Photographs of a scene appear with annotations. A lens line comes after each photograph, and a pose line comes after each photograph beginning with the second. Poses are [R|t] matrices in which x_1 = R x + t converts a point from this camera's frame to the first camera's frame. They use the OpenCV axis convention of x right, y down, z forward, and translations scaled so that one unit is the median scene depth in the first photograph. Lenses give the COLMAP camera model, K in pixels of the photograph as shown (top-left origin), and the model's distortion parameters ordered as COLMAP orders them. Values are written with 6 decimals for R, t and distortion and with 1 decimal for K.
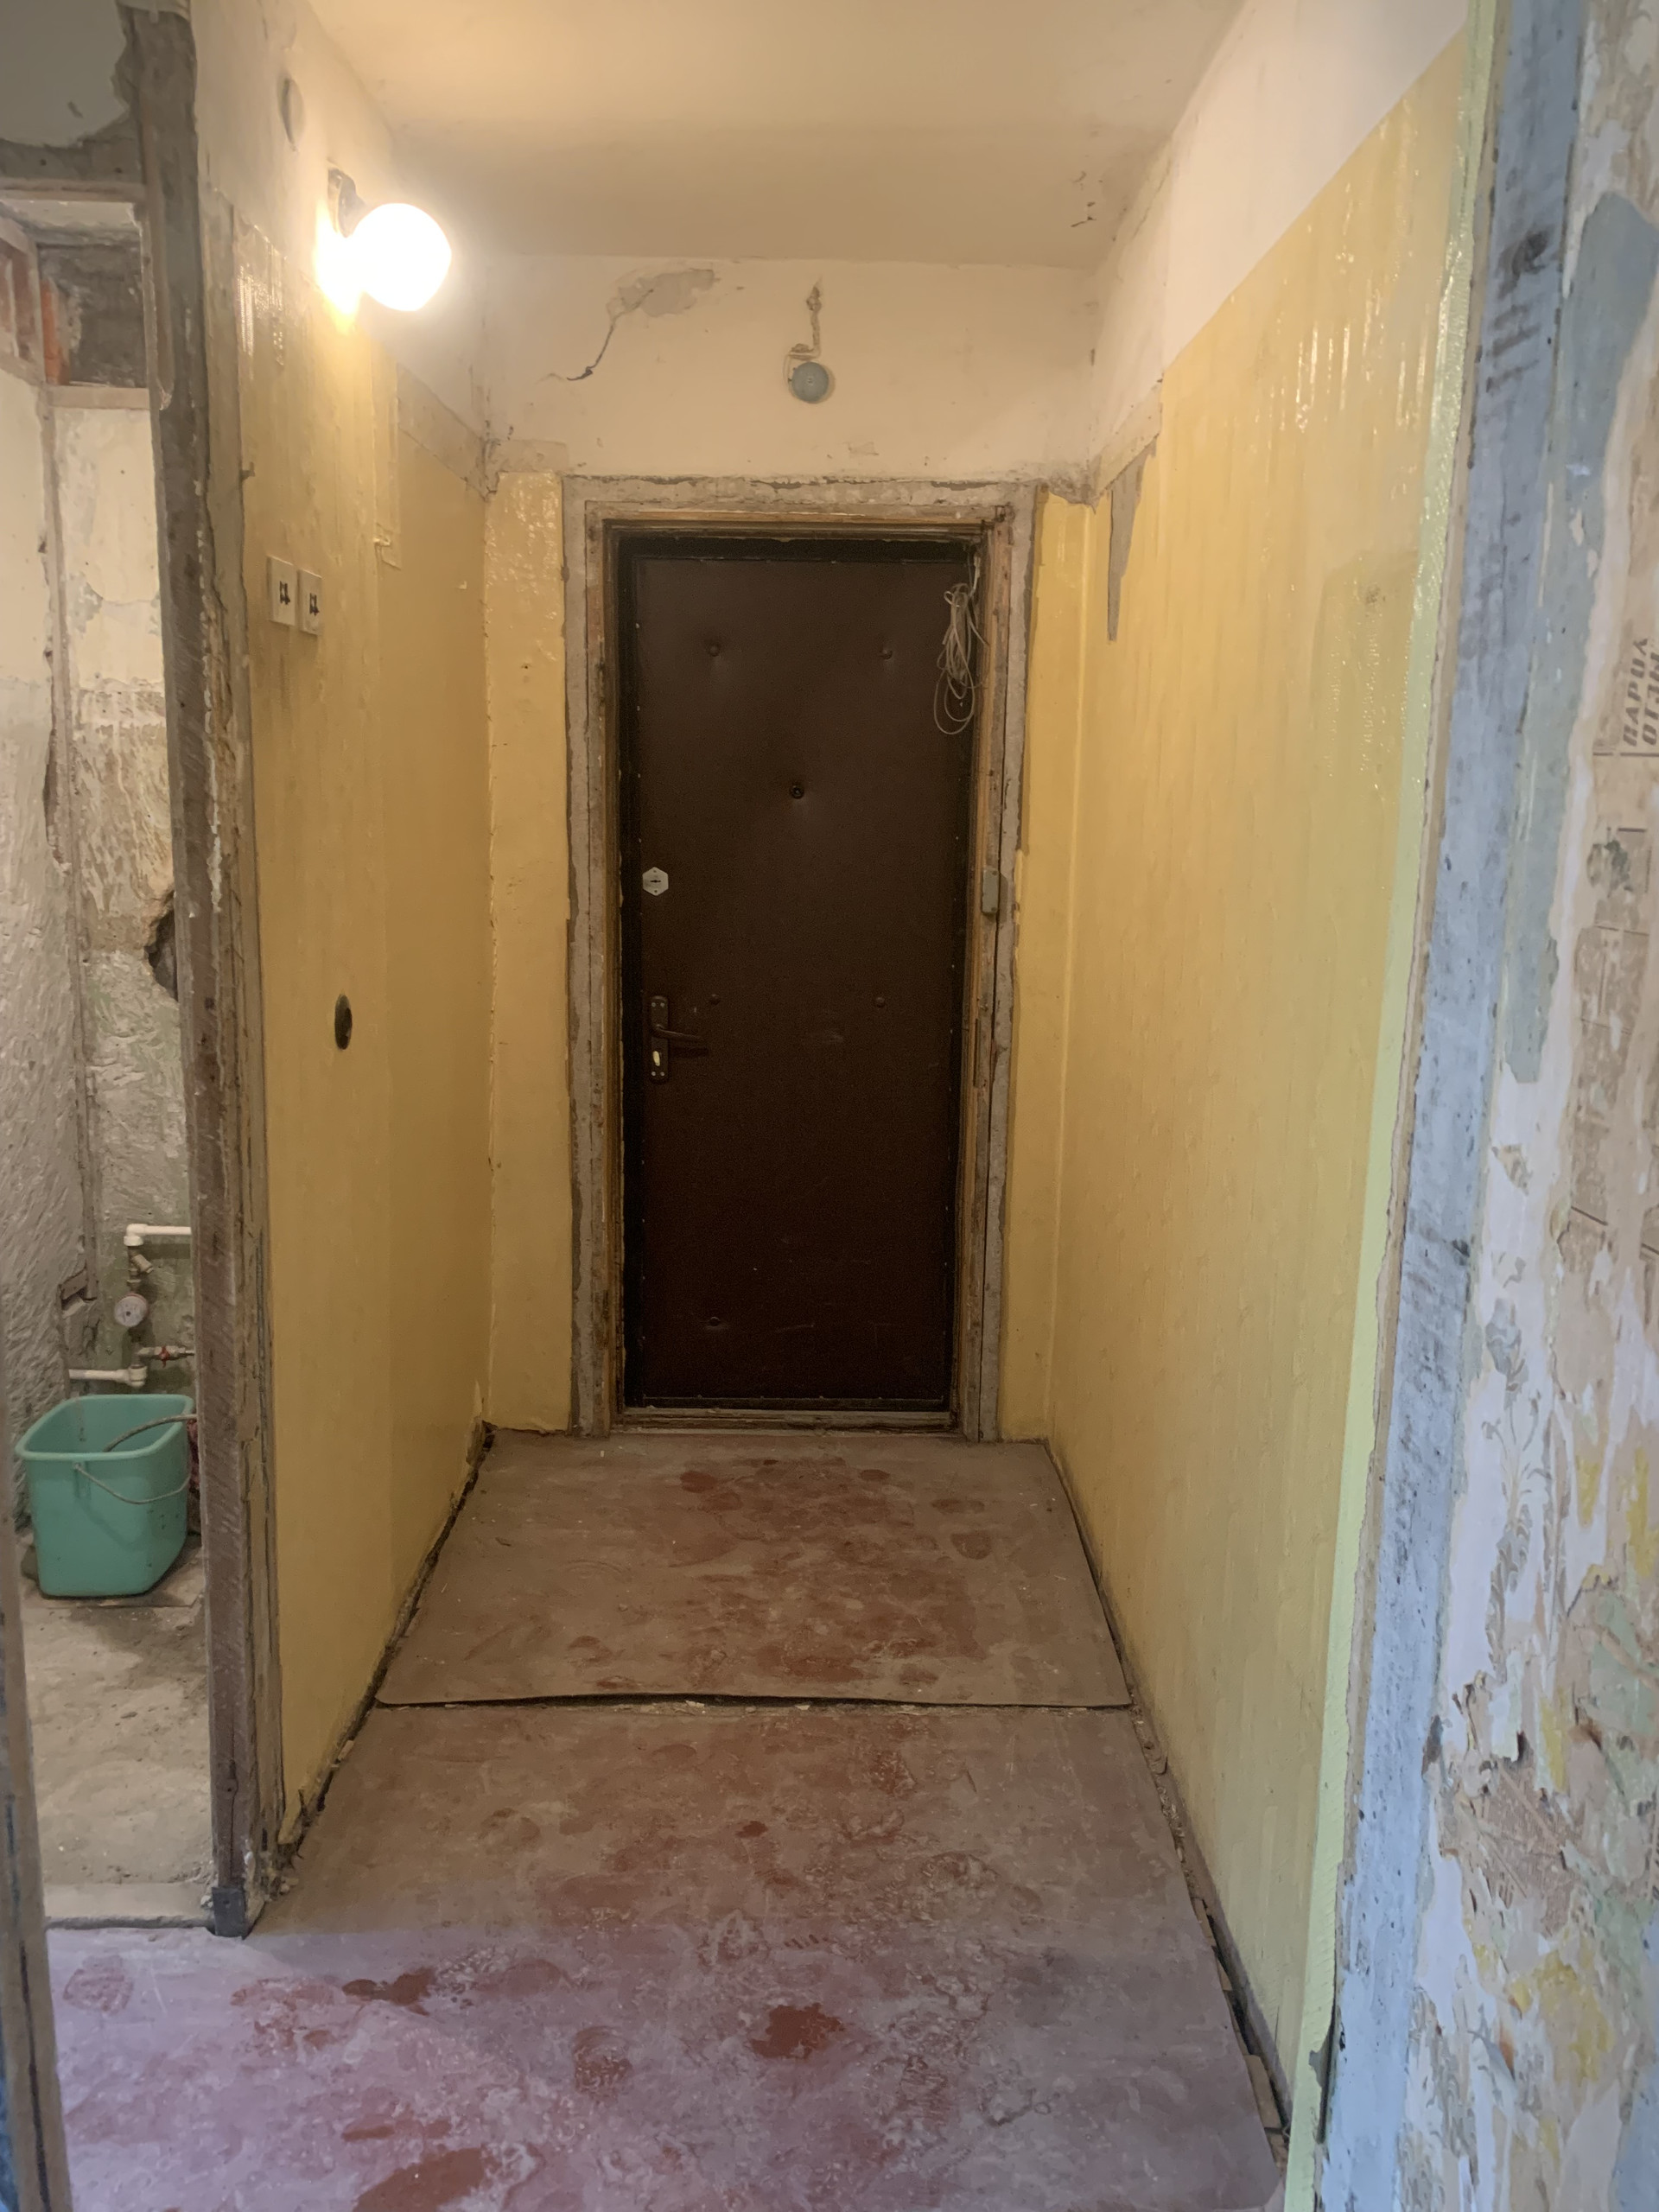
lens RADIAL K [[1721.4, 0, 879.6], [0, 1721.4, 1110.4], [0, 0, 1]] dist [0.044838, -0.048669]
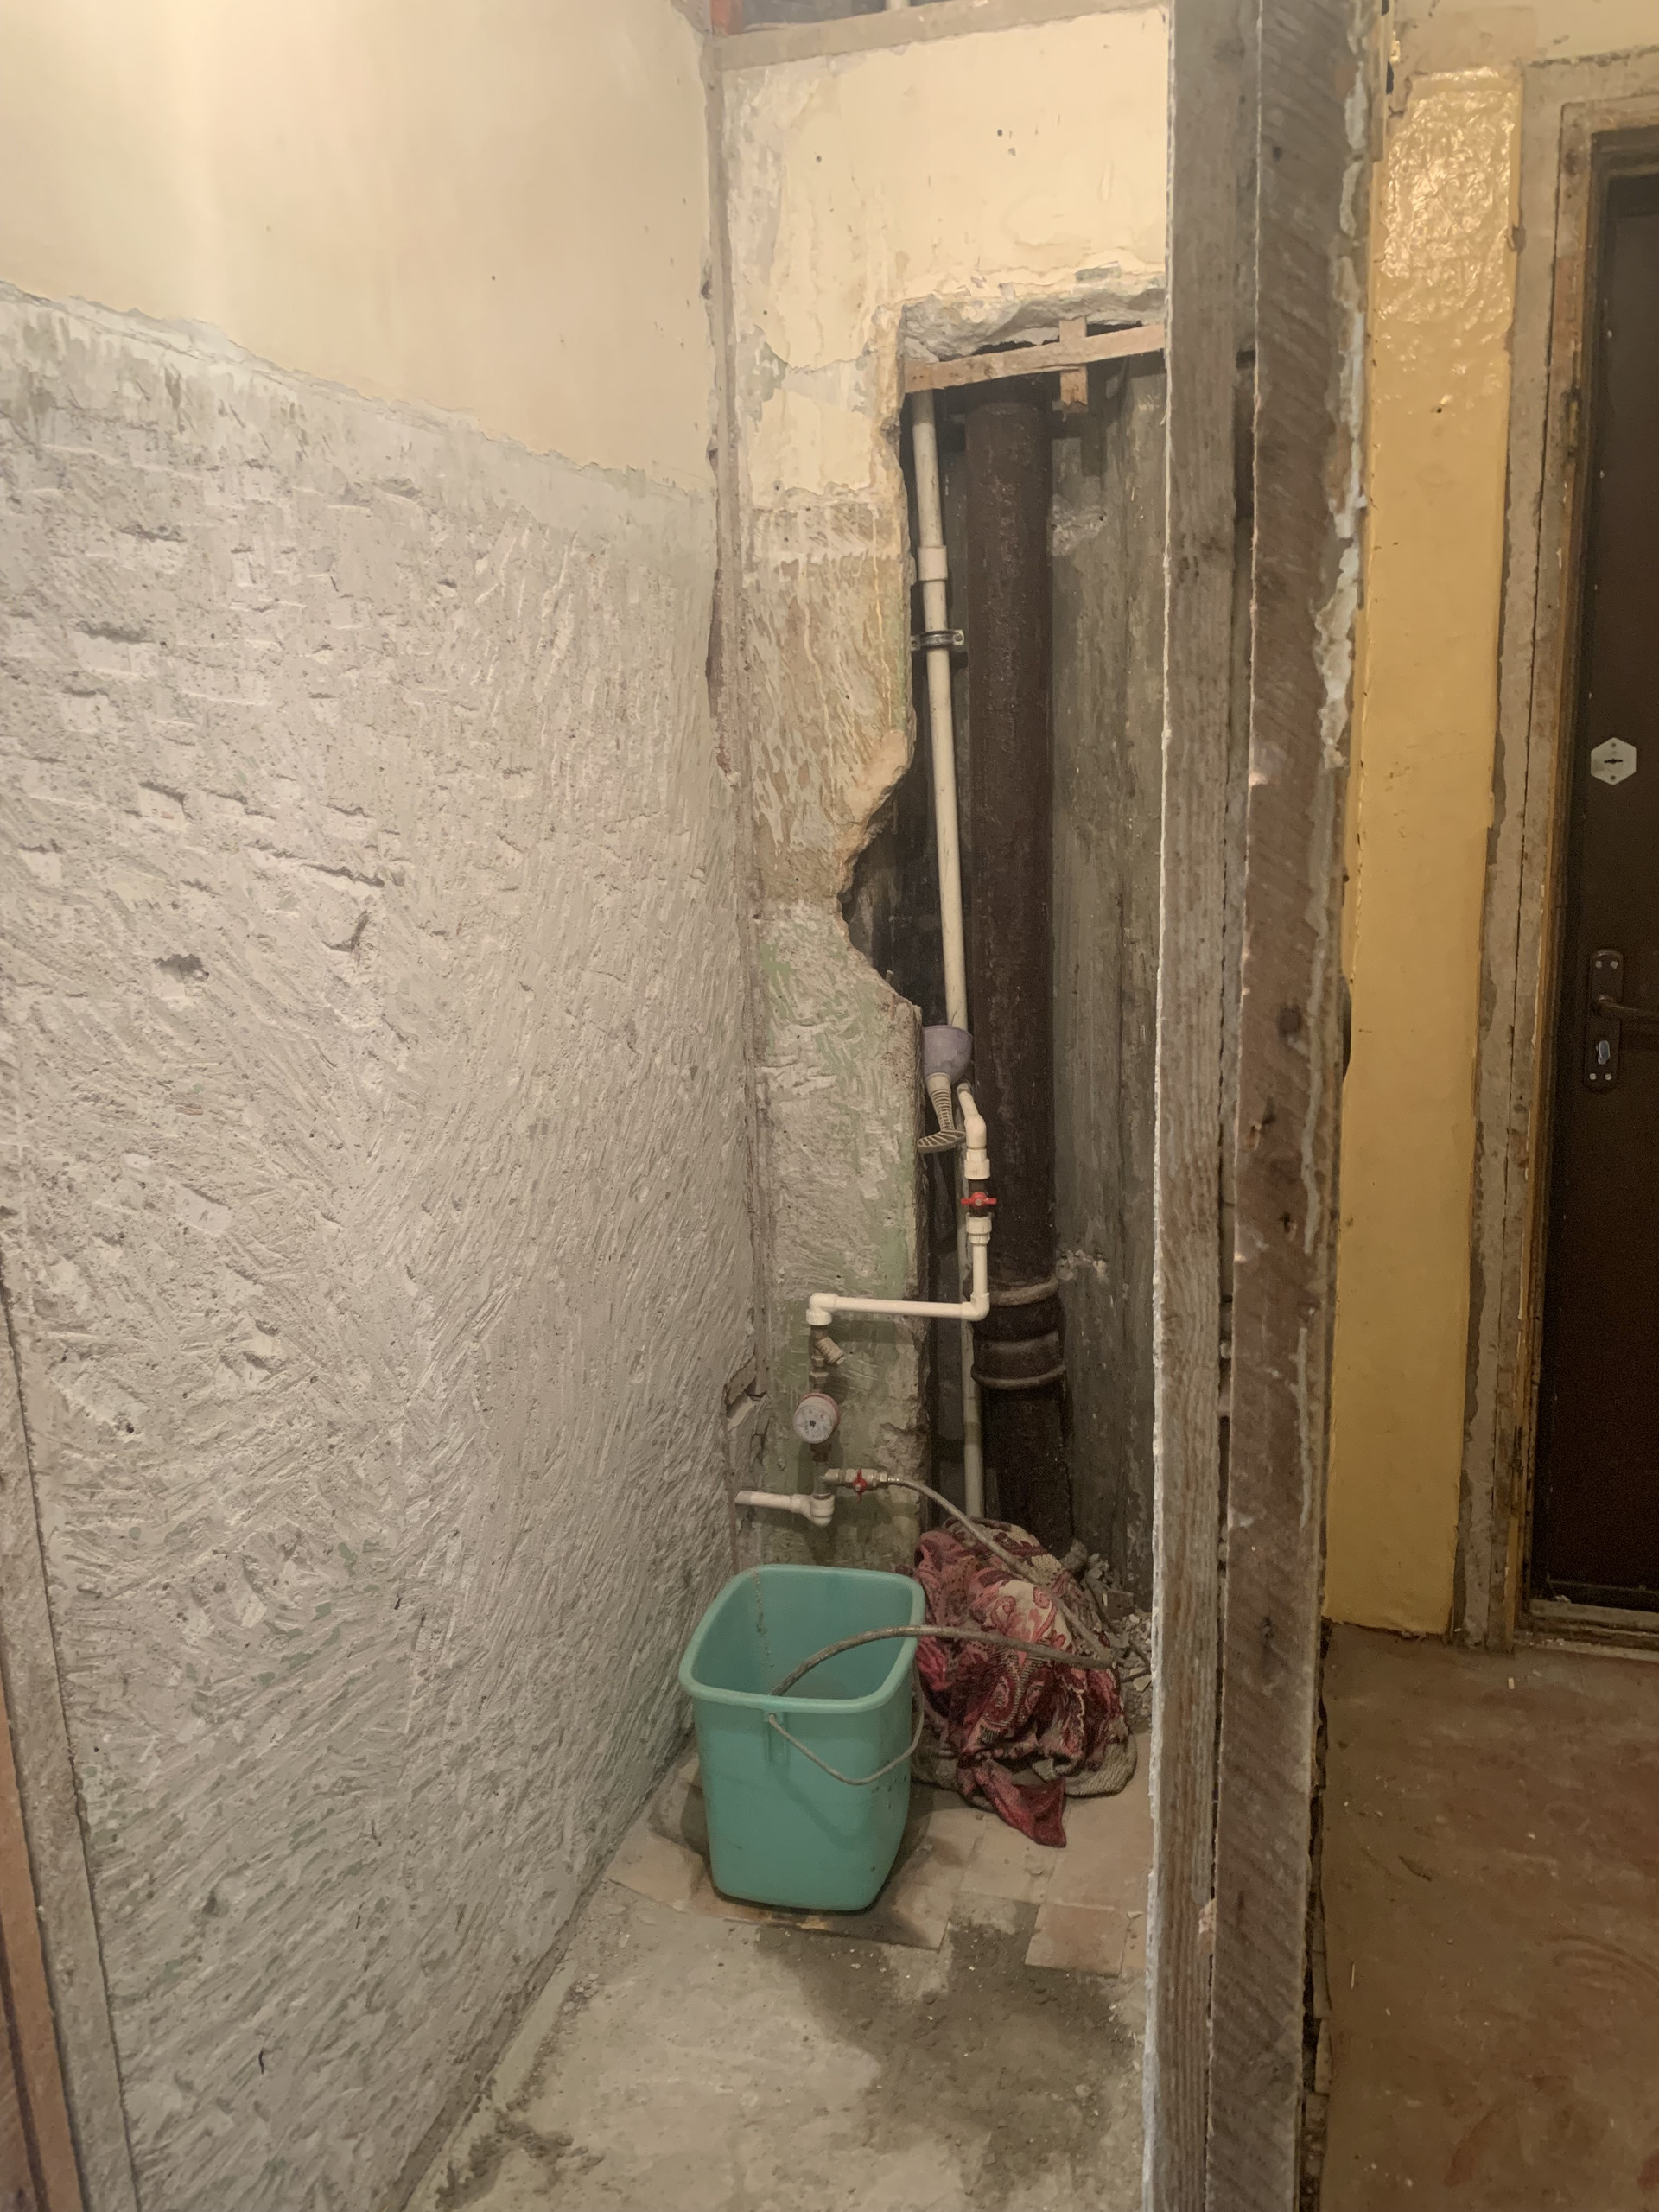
lens RADIAL K [[1721.4, 0, 937.3], [0, 1721.4, 1111.3], [0, 0, 1]] dist [0.044838, -0.048669]
pose [[0.963160, 0.010960, -0.268706, -0.206978], [-0.002944, 0.999539, 0.030218, -0.029778], [0.268913, -0.028314, 0.962748, 0.362888]]
